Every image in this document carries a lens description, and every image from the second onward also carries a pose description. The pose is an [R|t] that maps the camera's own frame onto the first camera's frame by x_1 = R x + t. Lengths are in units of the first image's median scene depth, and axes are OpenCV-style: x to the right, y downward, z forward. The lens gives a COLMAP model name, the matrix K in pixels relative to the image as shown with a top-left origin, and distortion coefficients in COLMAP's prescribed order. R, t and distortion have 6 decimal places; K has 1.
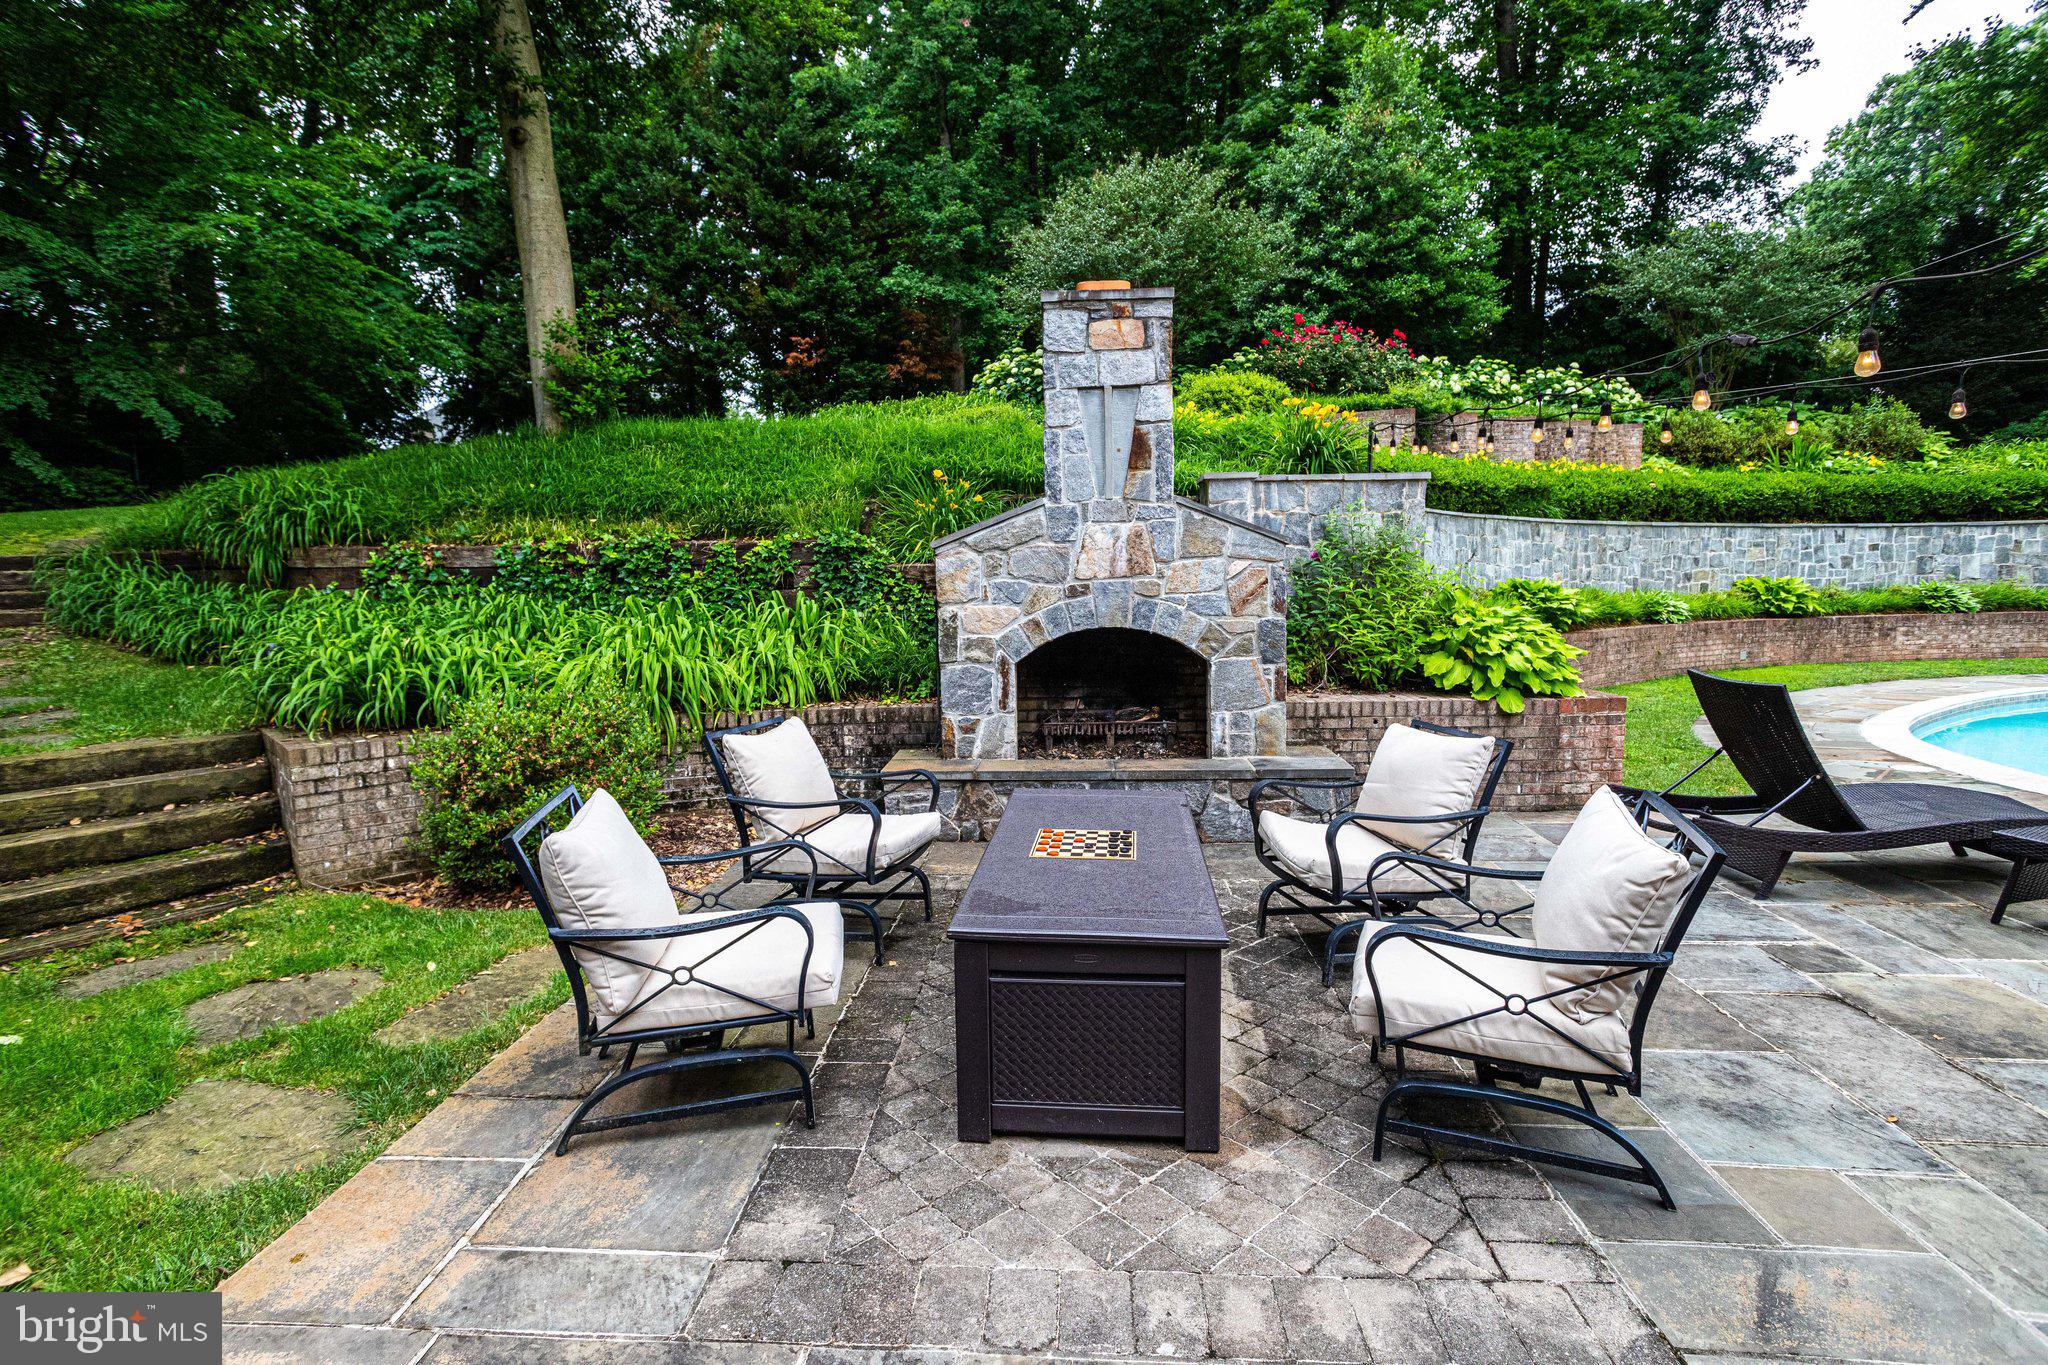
lens RADIAL K [[979.5, 0, 1017.0], [0, 979.5, 669.2], [0, 0, 1]] dist [-0.041677, 0.024051]
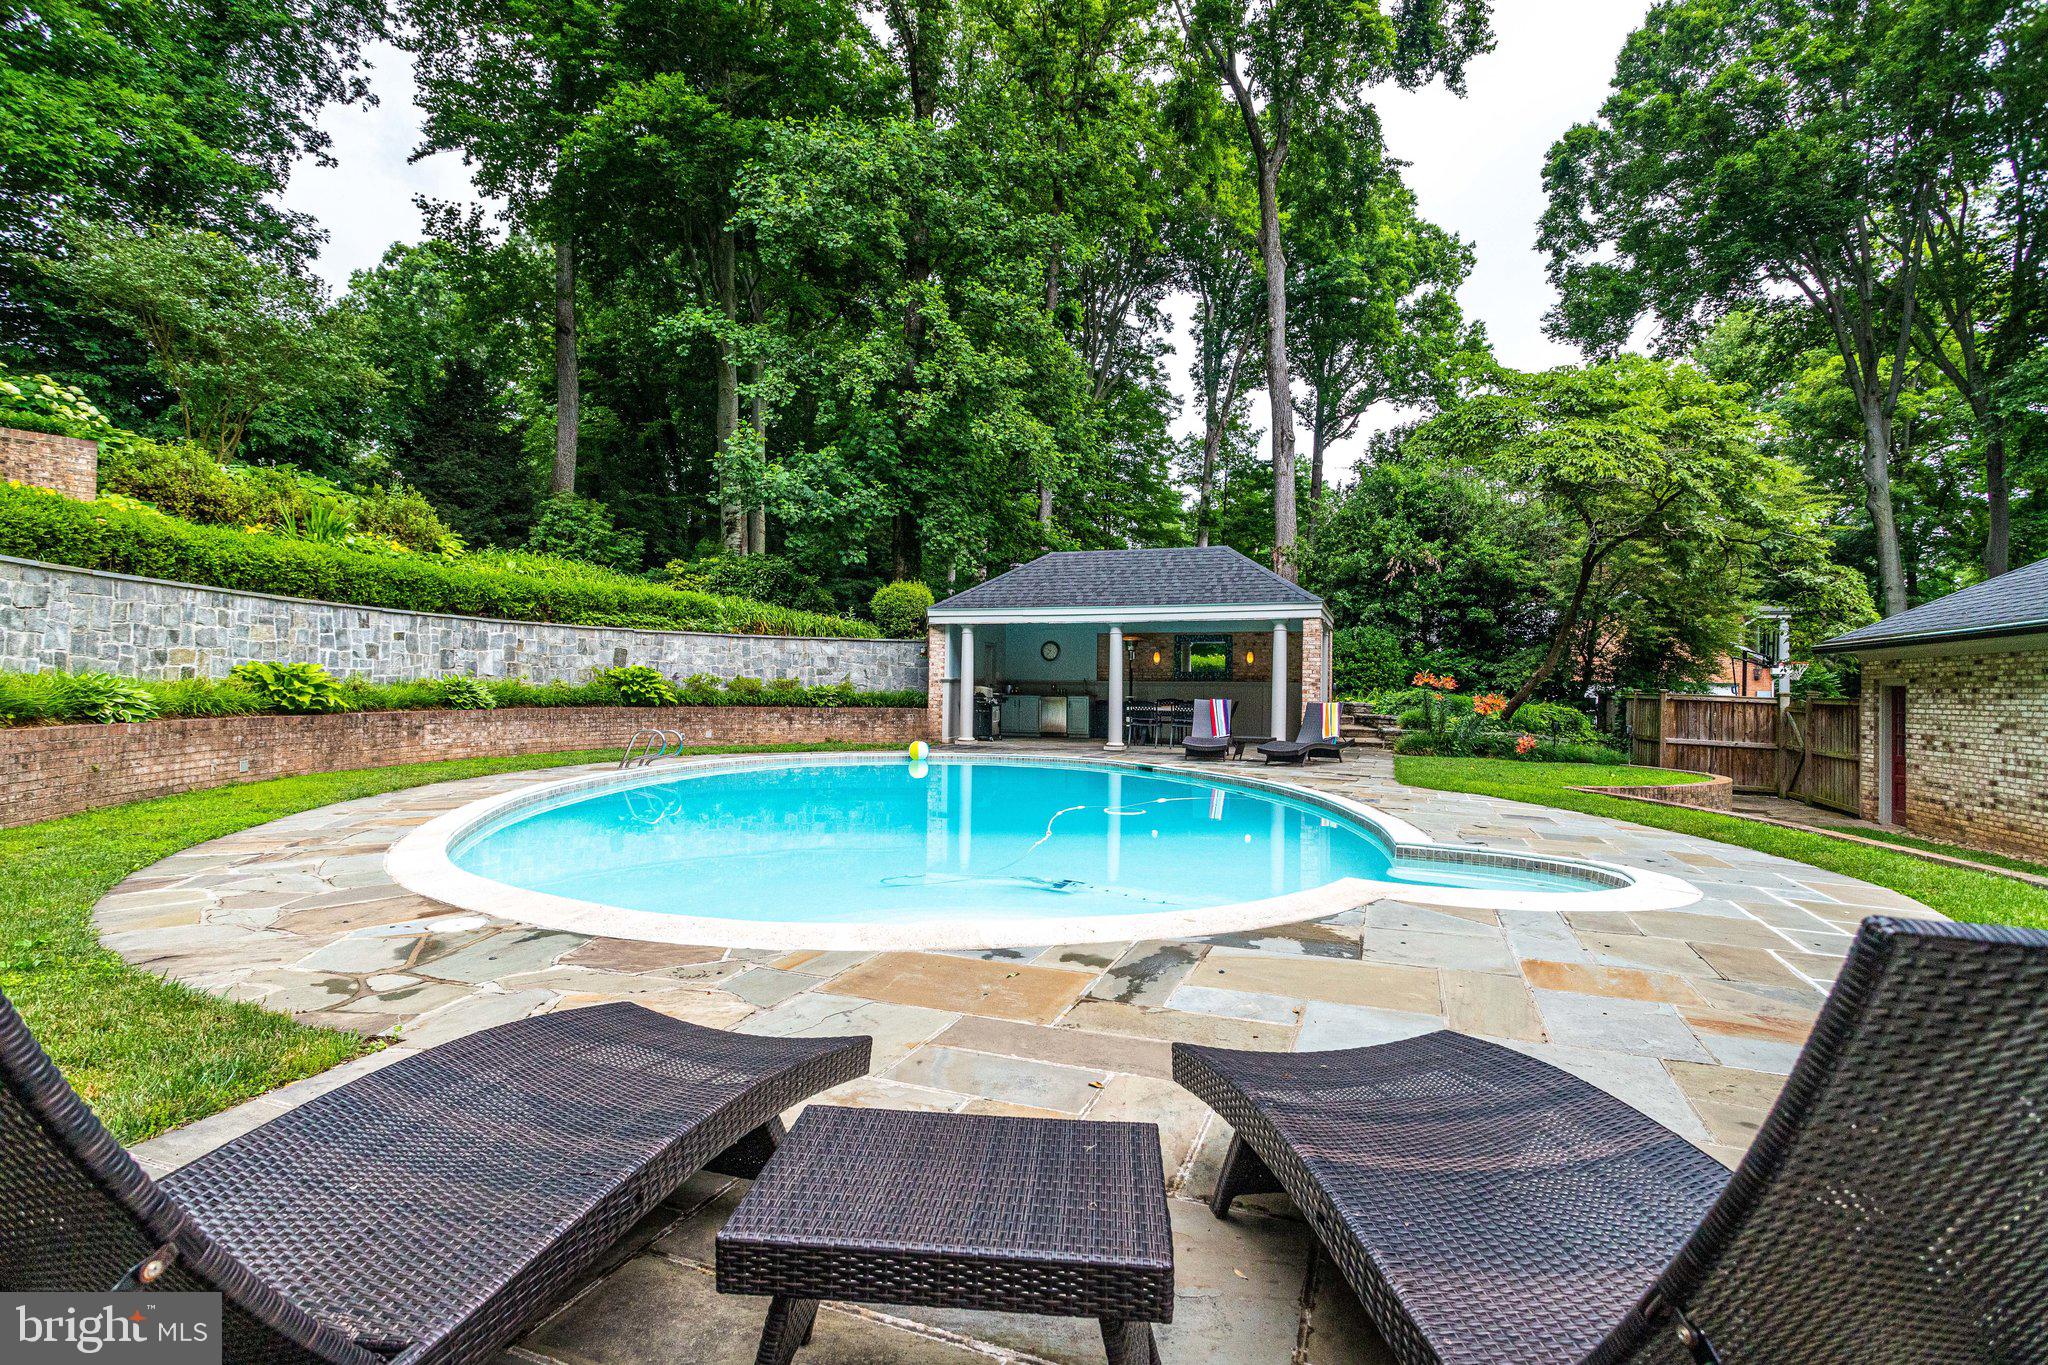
lens RADIAL K [[979.5, 0, 1017.0], [0, 979.5, 669.2], [0, 0, 1]] dist [-0.041677, 0.024051]
pose [[0.276783, 0.038899, 0.960145, 0.193018], [0.074944, 0.995263, -0.061926, 0.001678], [-0.958005, 0.089097, 0.272557, 0.213093]]
